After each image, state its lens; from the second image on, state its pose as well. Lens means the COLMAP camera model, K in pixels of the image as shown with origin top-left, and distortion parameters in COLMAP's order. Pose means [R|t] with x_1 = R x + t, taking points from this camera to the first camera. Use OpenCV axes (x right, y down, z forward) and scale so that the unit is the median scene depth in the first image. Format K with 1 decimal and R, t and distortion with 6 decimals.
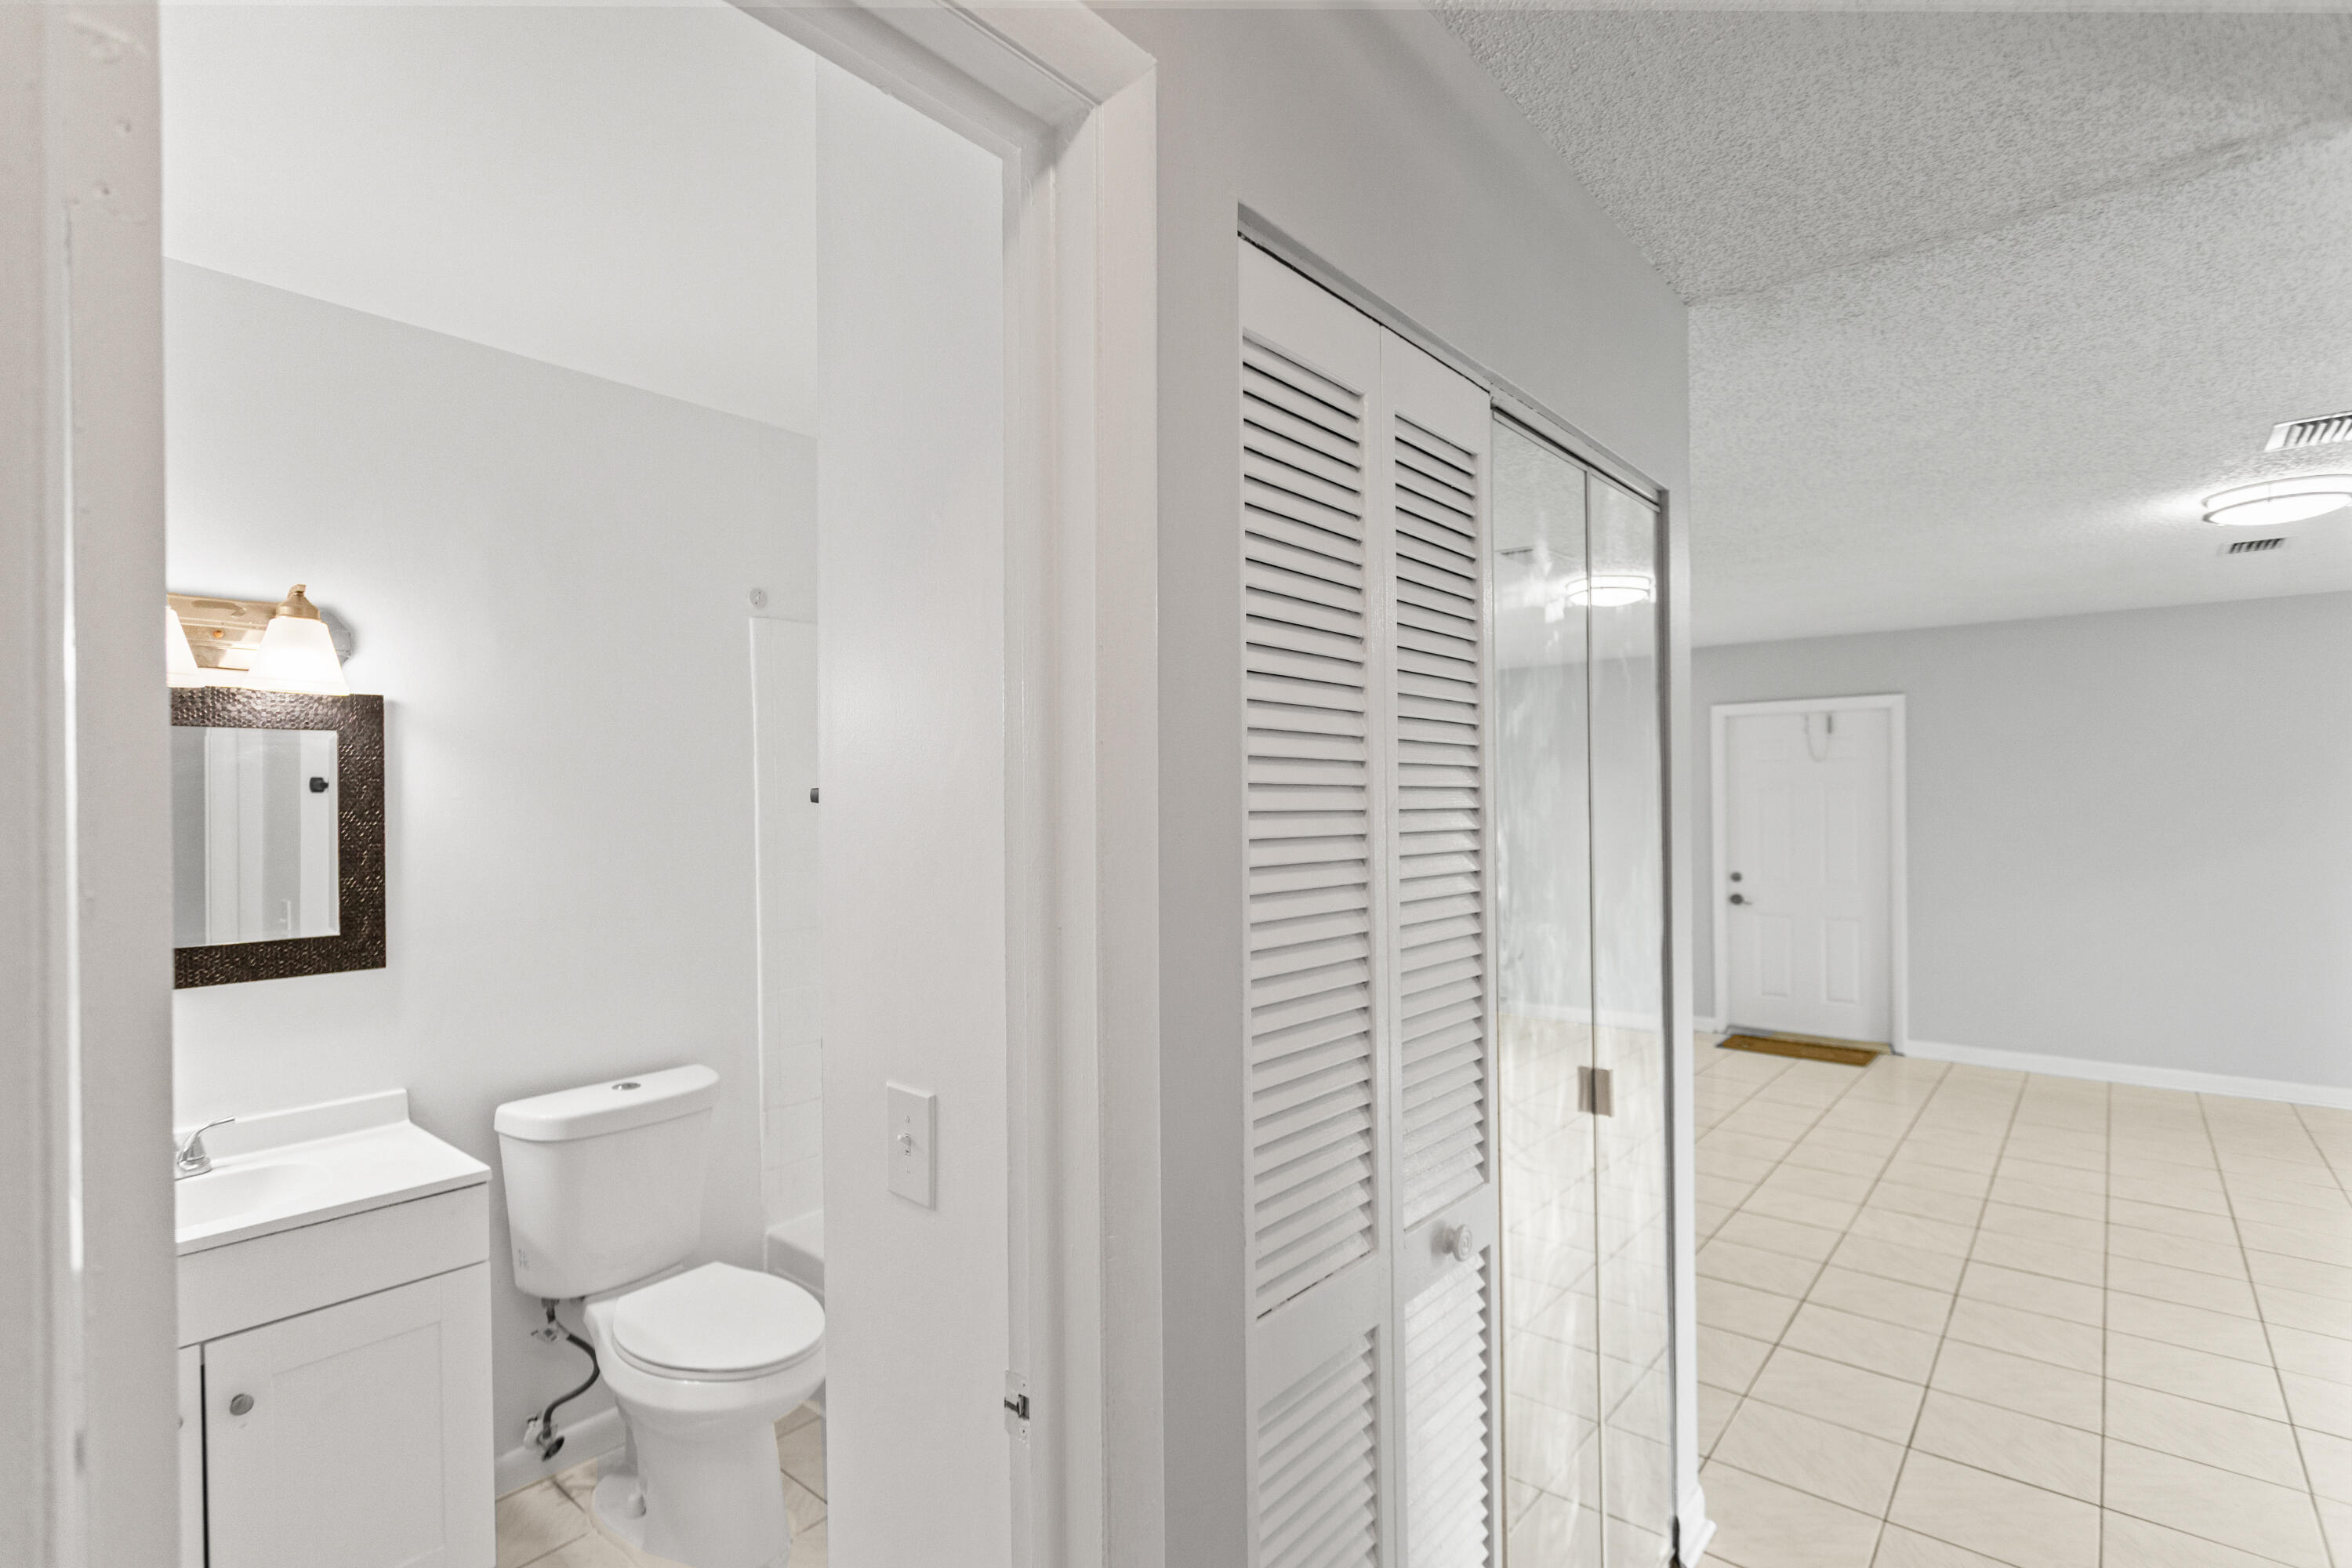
lens RADIAL K [[1119.9, 0, 1162.8], [0, 1119.9, 807.5], [0, 0, 1]] dist [-0.013706, 0.016748]
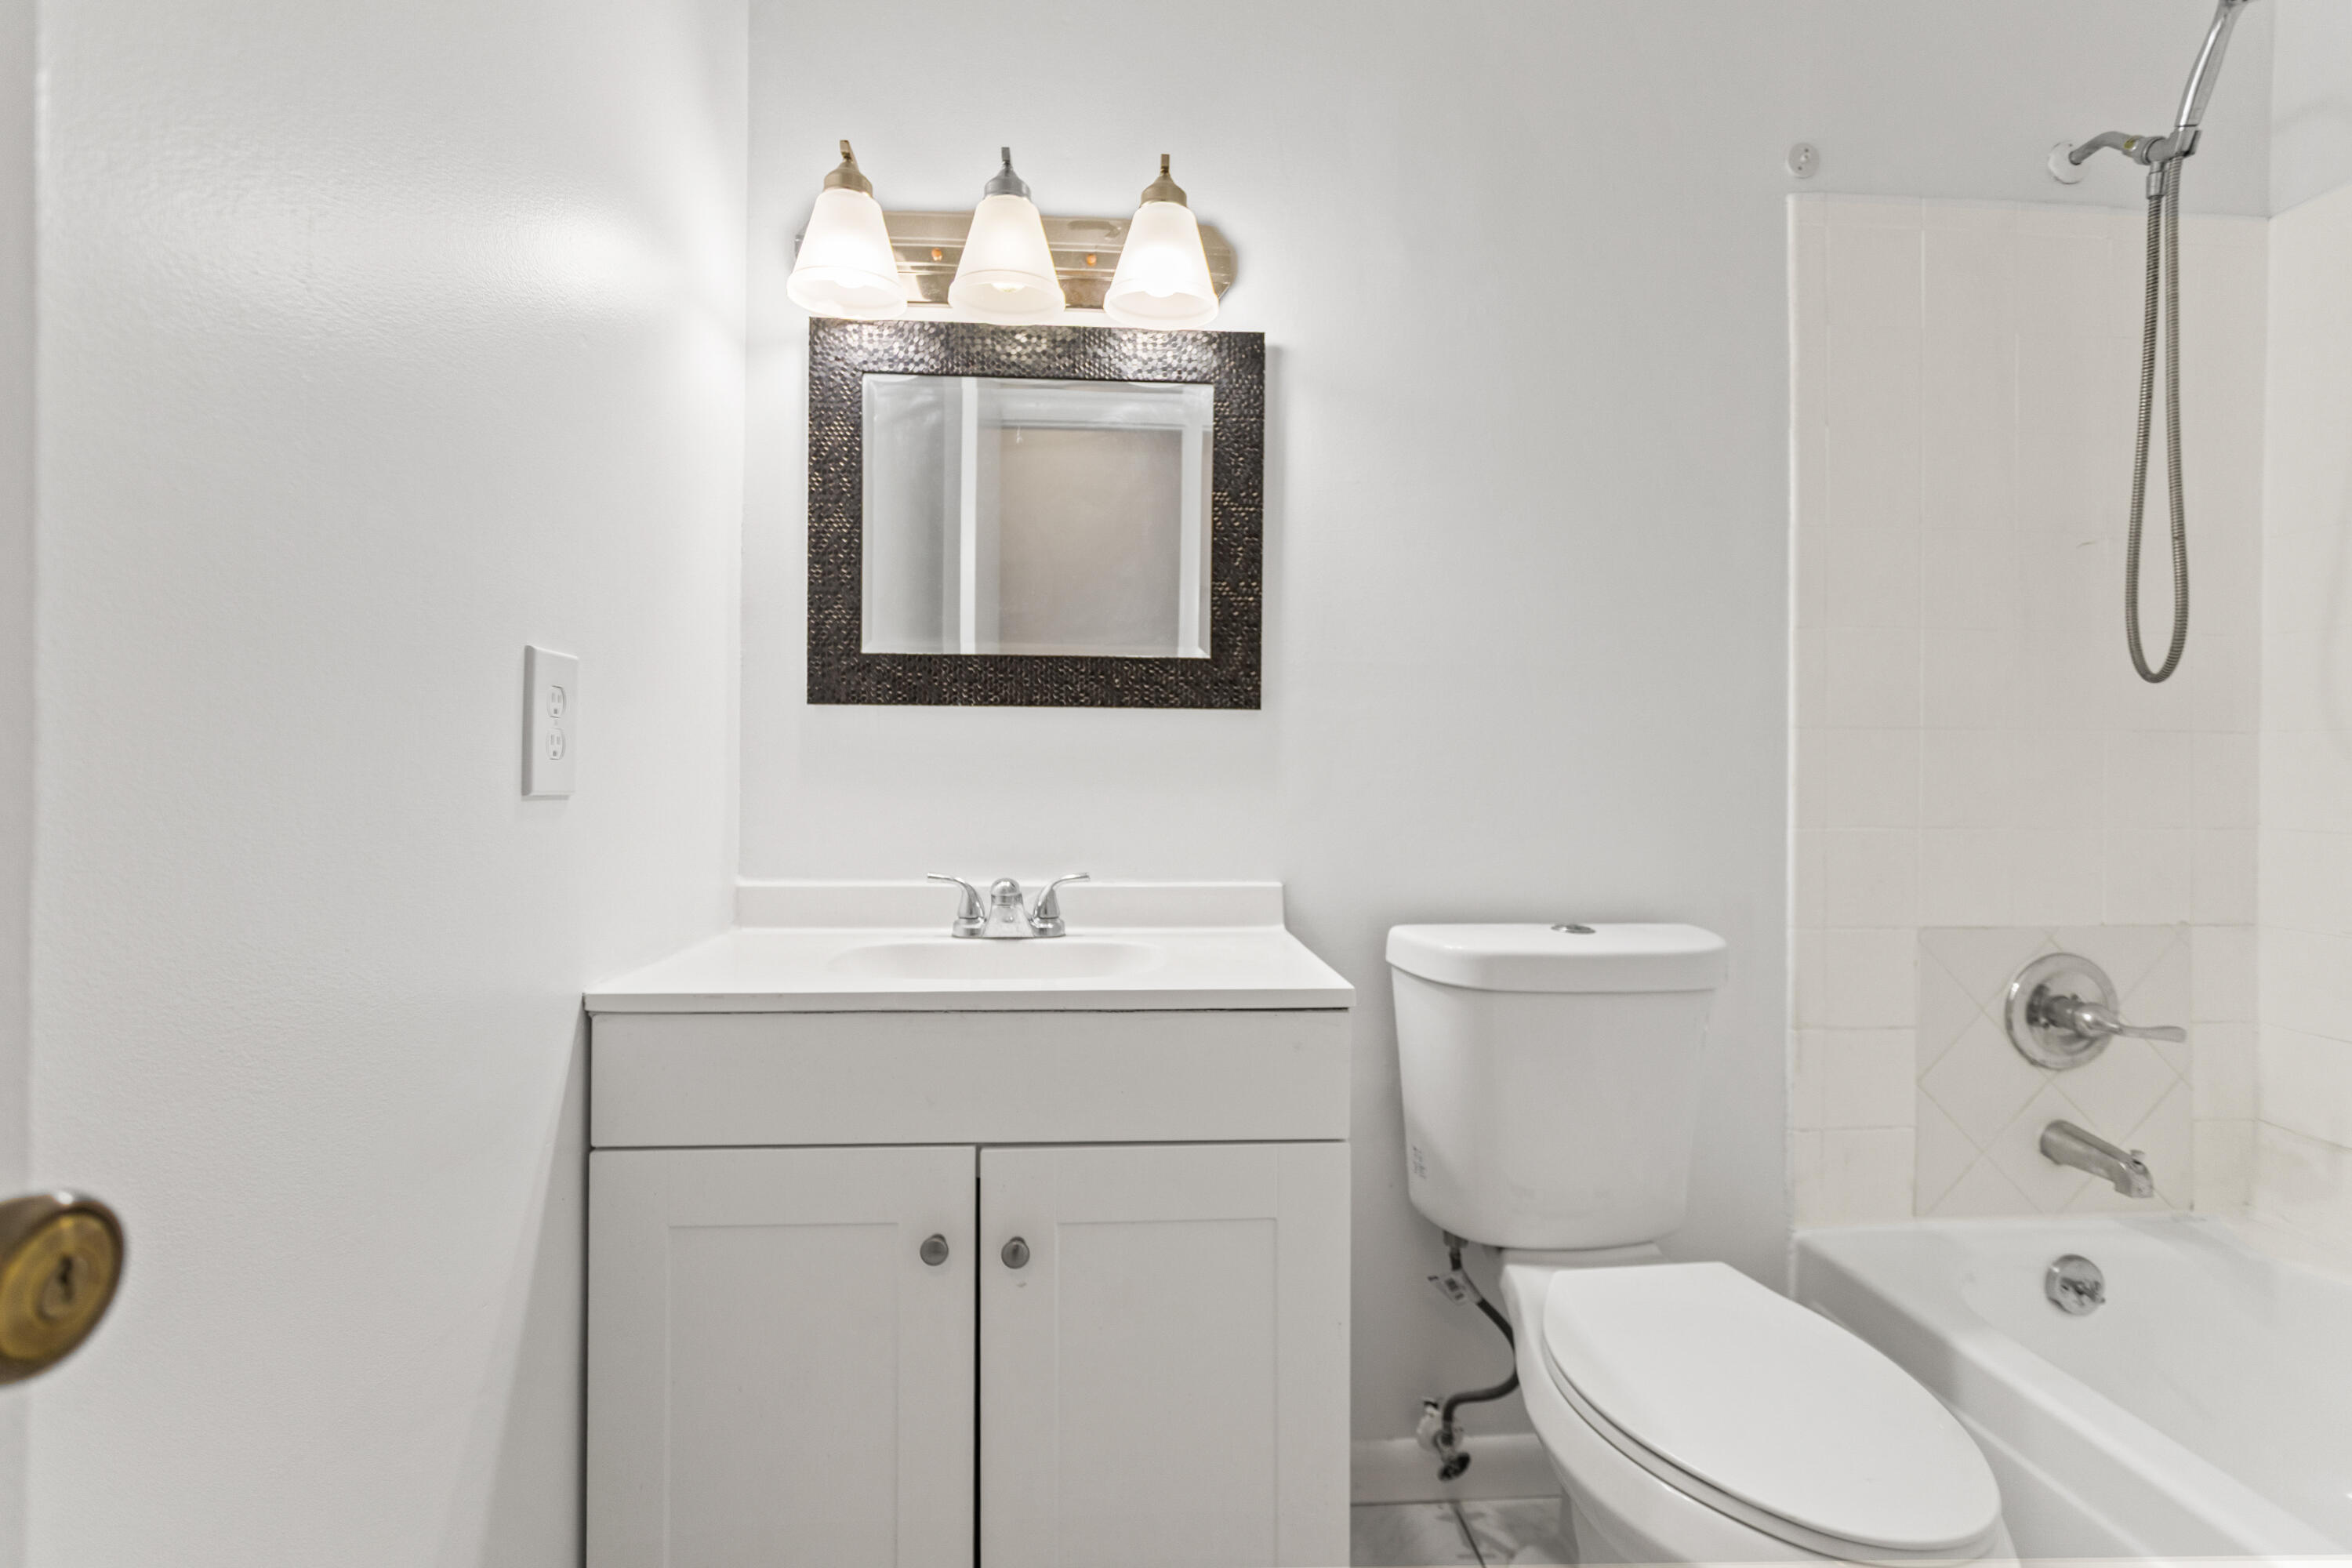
lens RADIAL K [[1115.0, 0, 1173.8], [0, 1115.0, 762.2], [0, 0, 1]] dist [0.001670, 0.000337]
pose [[0.699925, 0.014144, -0.714076, -0.213610], [-0.022193, 0.999752, -0.001951, 0.178612], [0.713871, 0.017213, 0.700065, 0.446525]]
